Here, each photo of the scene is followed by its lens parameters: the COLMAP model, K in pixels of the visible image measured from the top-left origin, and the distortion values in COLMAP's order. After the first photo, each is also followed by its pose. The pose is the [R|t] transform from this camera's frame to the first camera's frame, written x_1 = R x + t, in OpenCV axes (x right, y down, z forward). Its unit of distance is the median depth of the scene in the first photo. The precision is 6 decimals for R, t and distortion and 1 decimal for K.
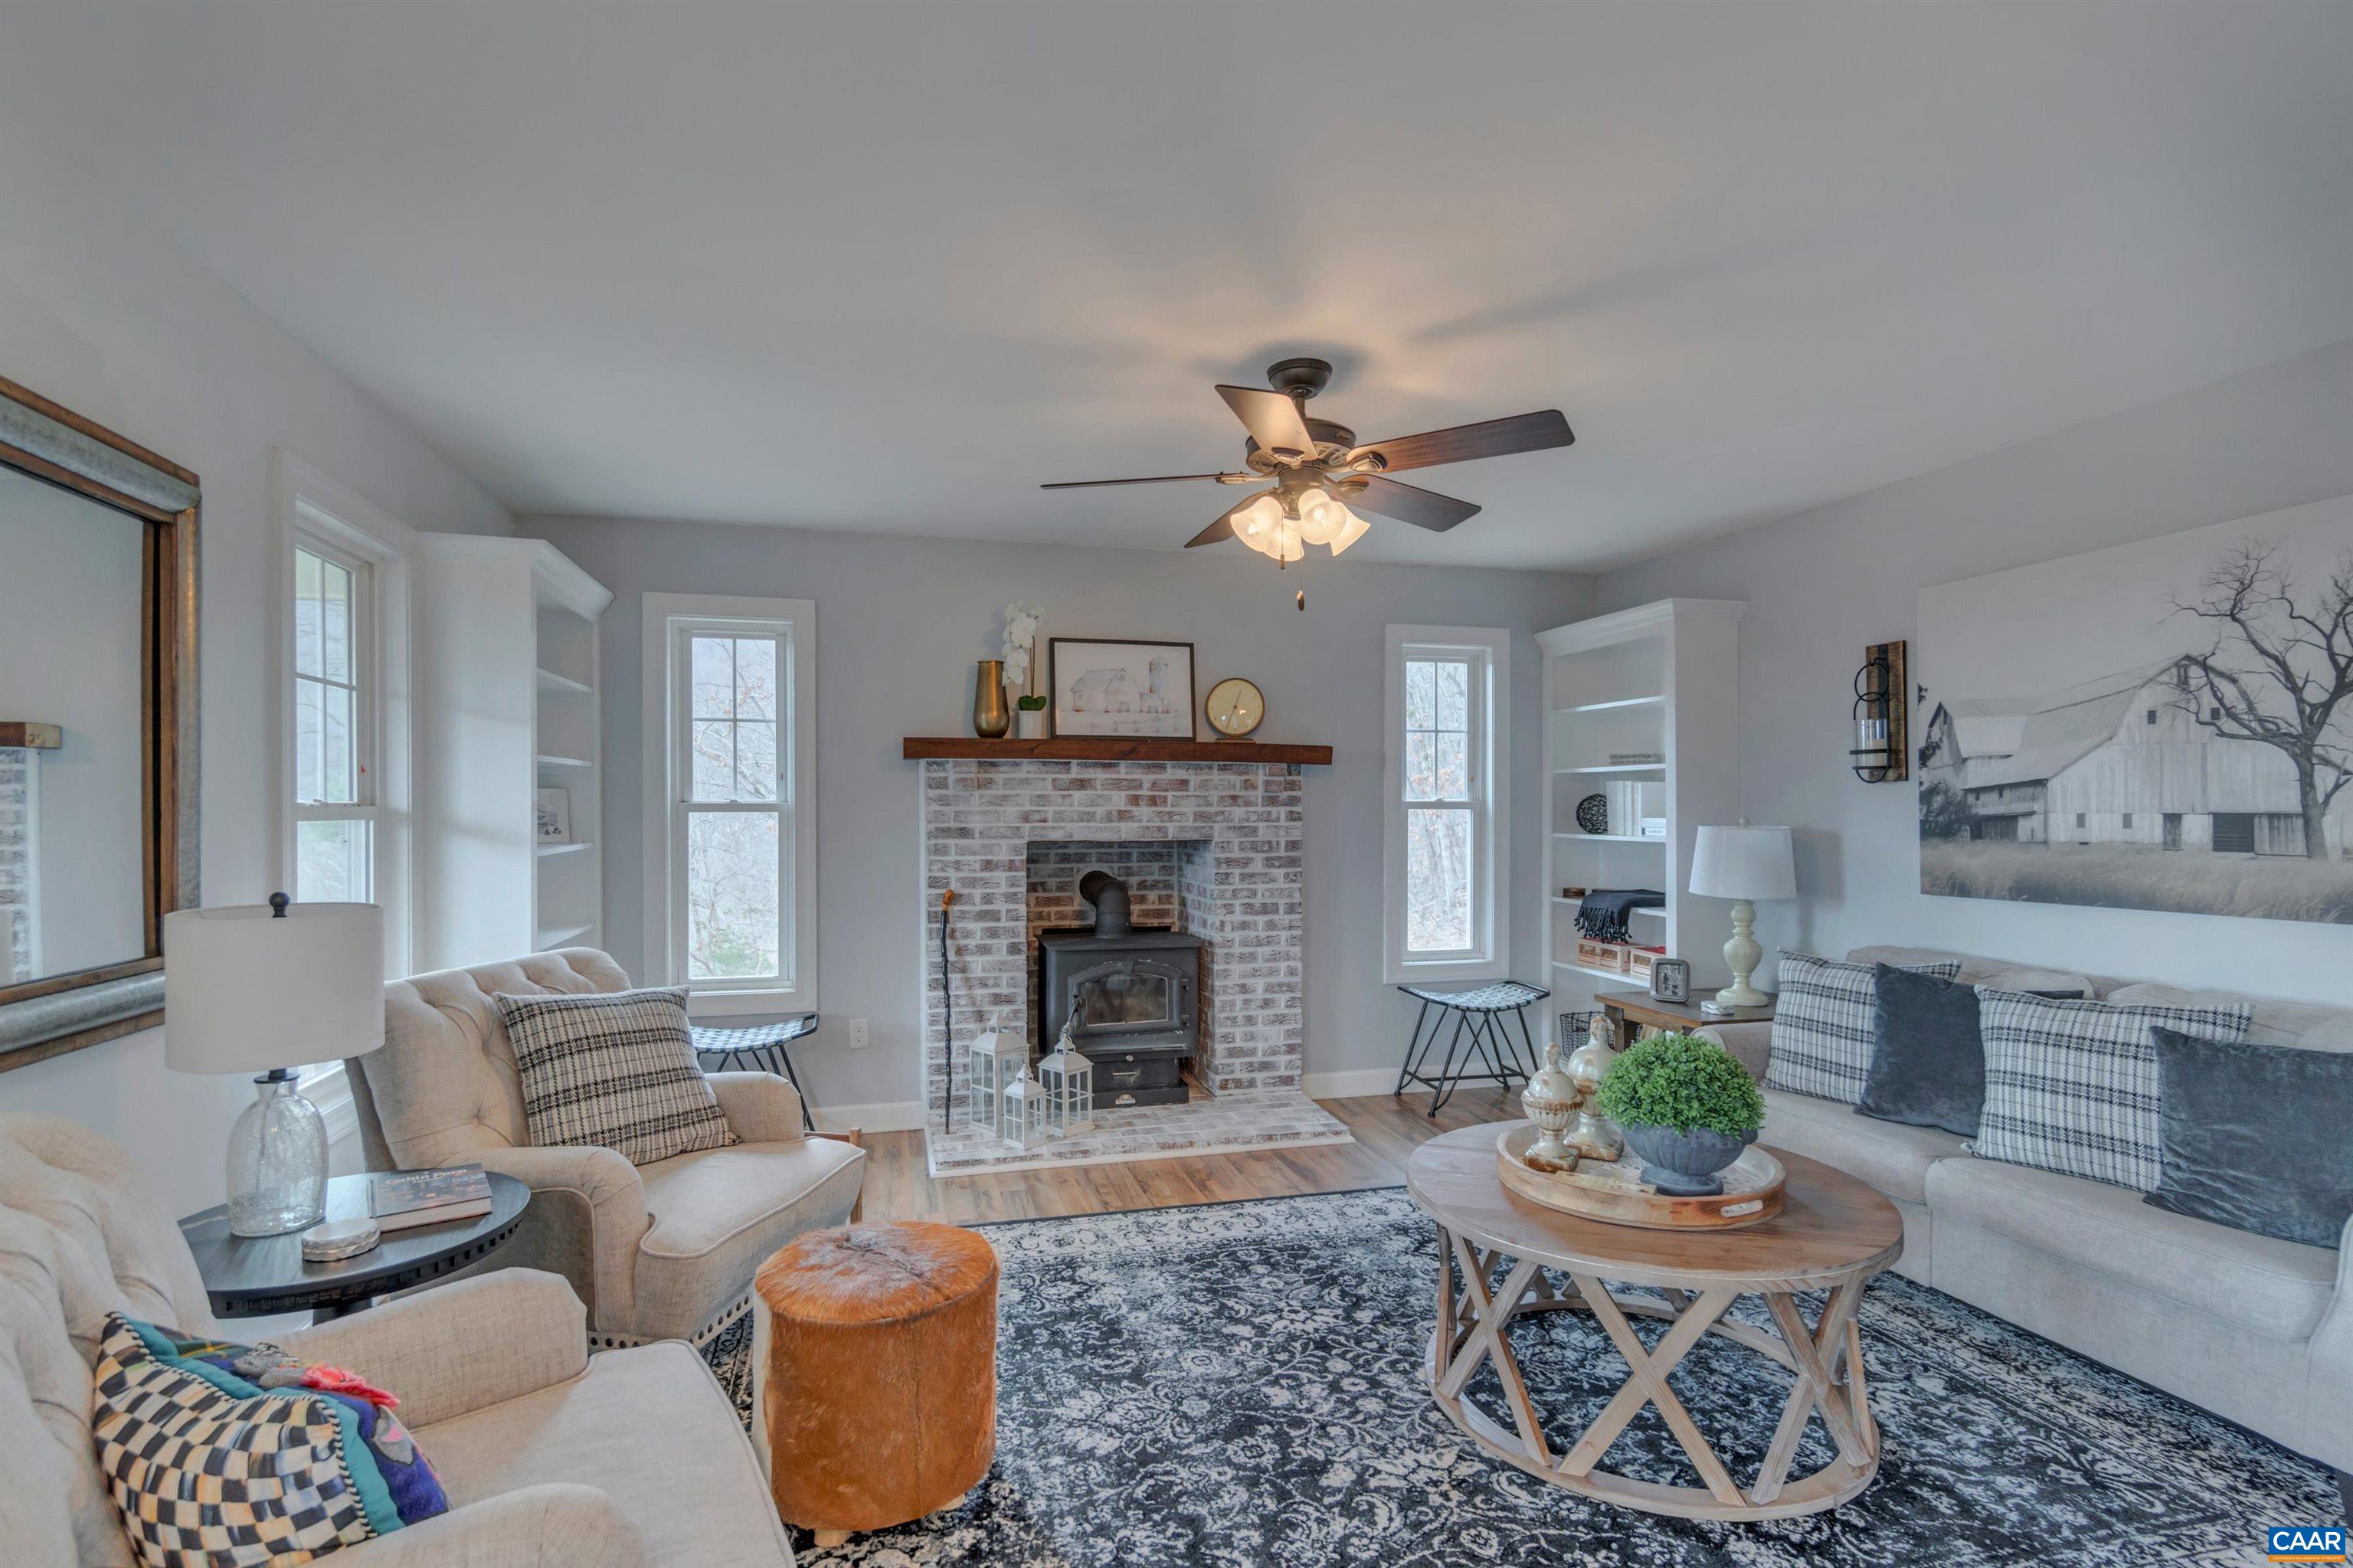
lens RADIAL K [[1125.9, 0, 1166.0], [0, 1125.9, 812.4], [0, 0, 1]] dist [-0.005142, 0.000540]
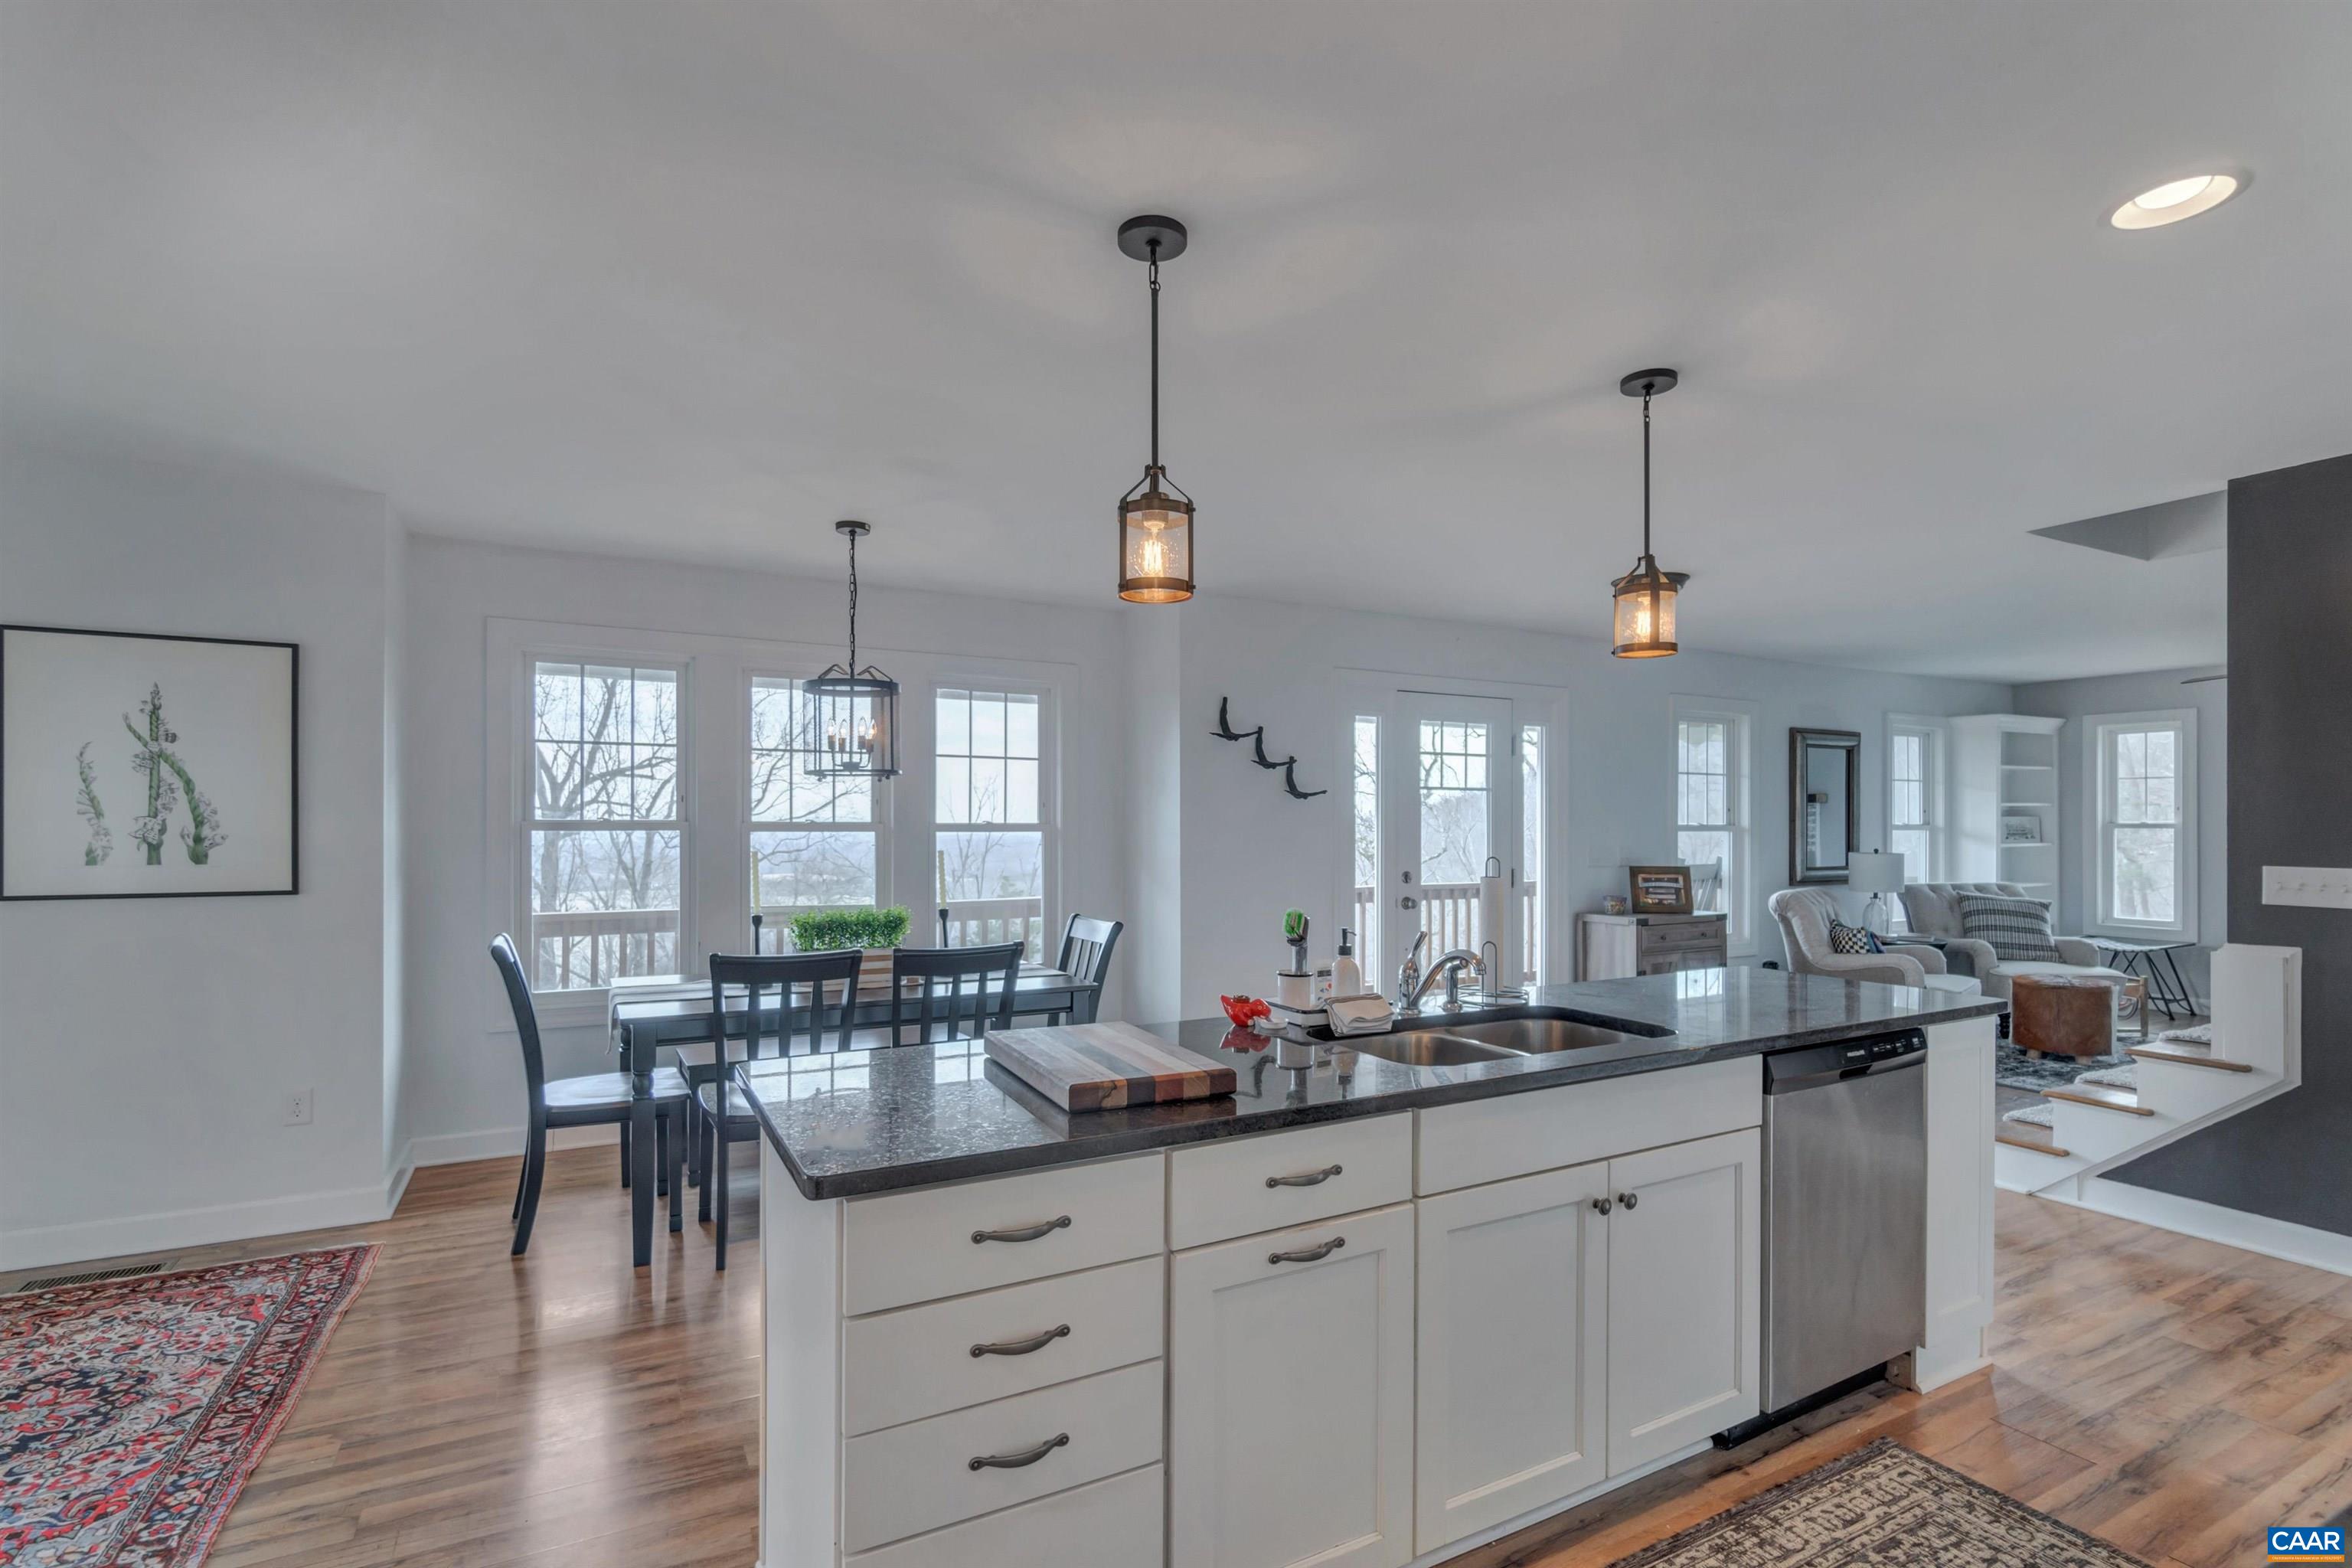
lens RADIAL K [[1051.1, 0, 1114.3], [0, 1051.1, 813.7], [0, 0, 1]] dist [-0.002696, -0.000454]
pose [[0.199809, -0.001940, -0.979833, 0.971453], [-0.007982, 0.999962, -0.003607, -0.005607], [0.979802, 0.008542, 0.199786, -1.000821]]
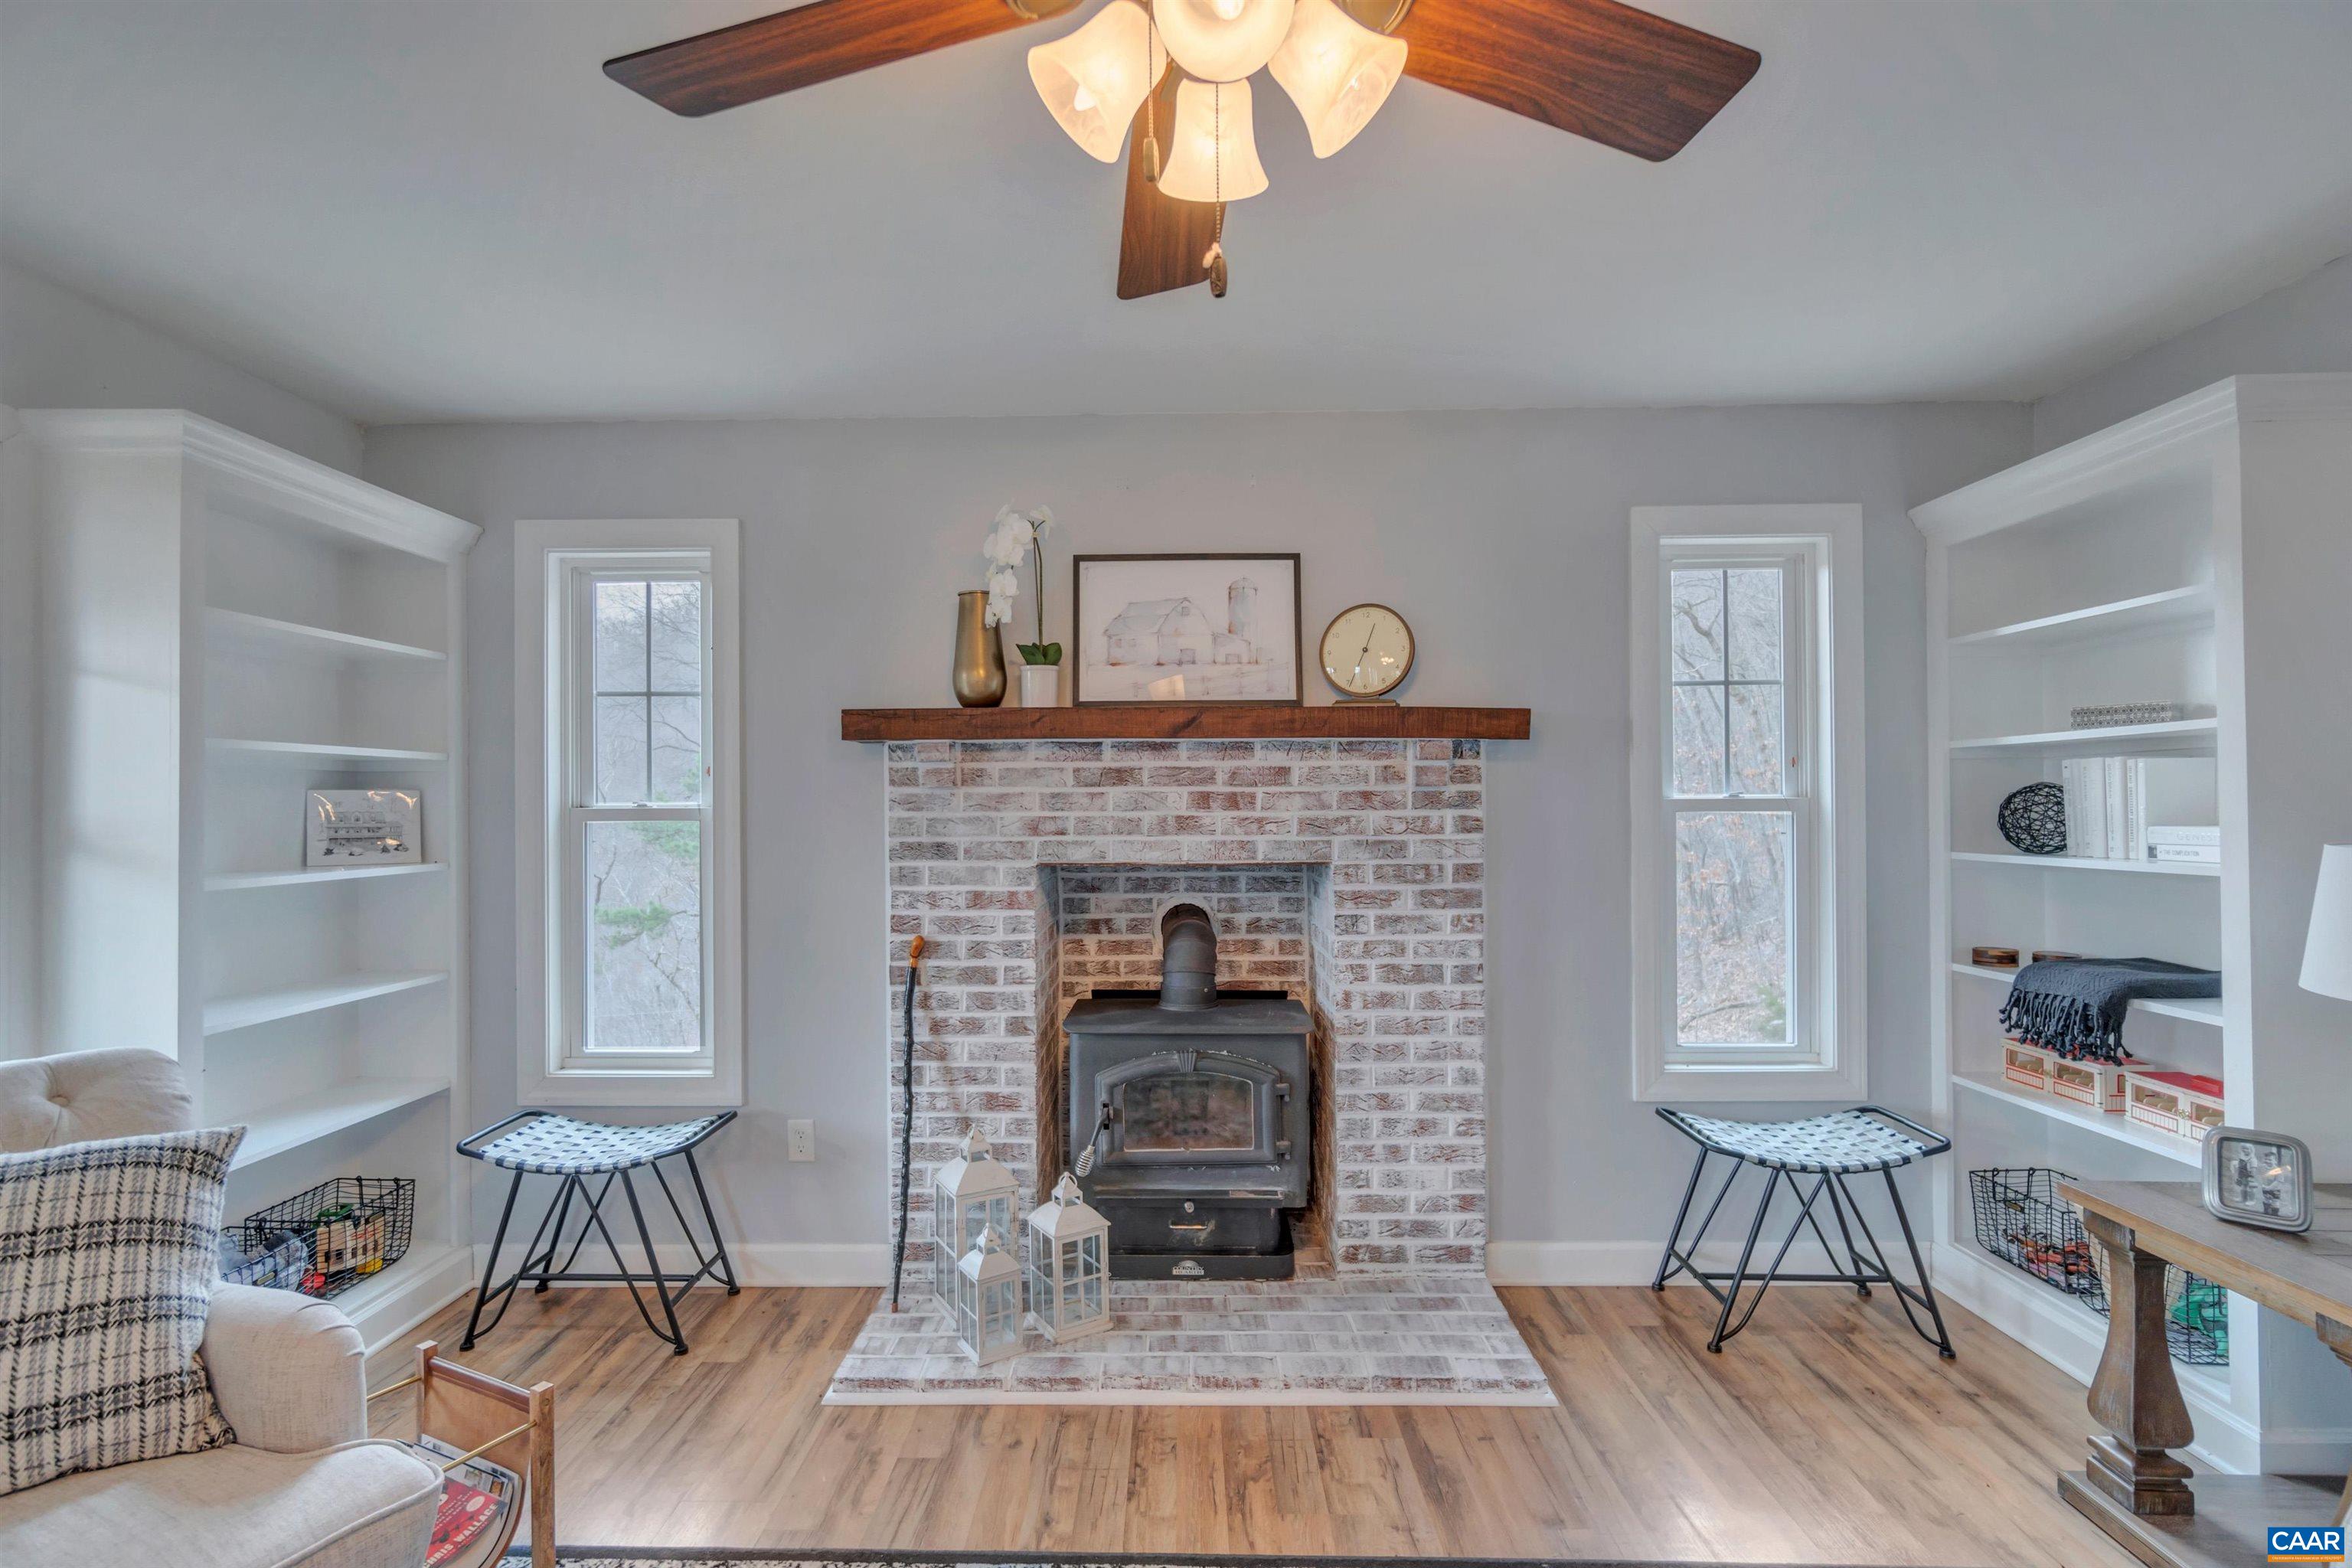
lens RADIAL K [[1125.4, 0, 1153.6], [0, 1125.4, 804.8], [0, 0, 1]] dist [-0.005142, 0.000540]
pose [[0.962948, -0.006693, -0.269603, 0.127414], [0.003879, 0.999932, -0.010969, -0.001419], [0.269658, 0.009517, 0.962909, 0.404338]]
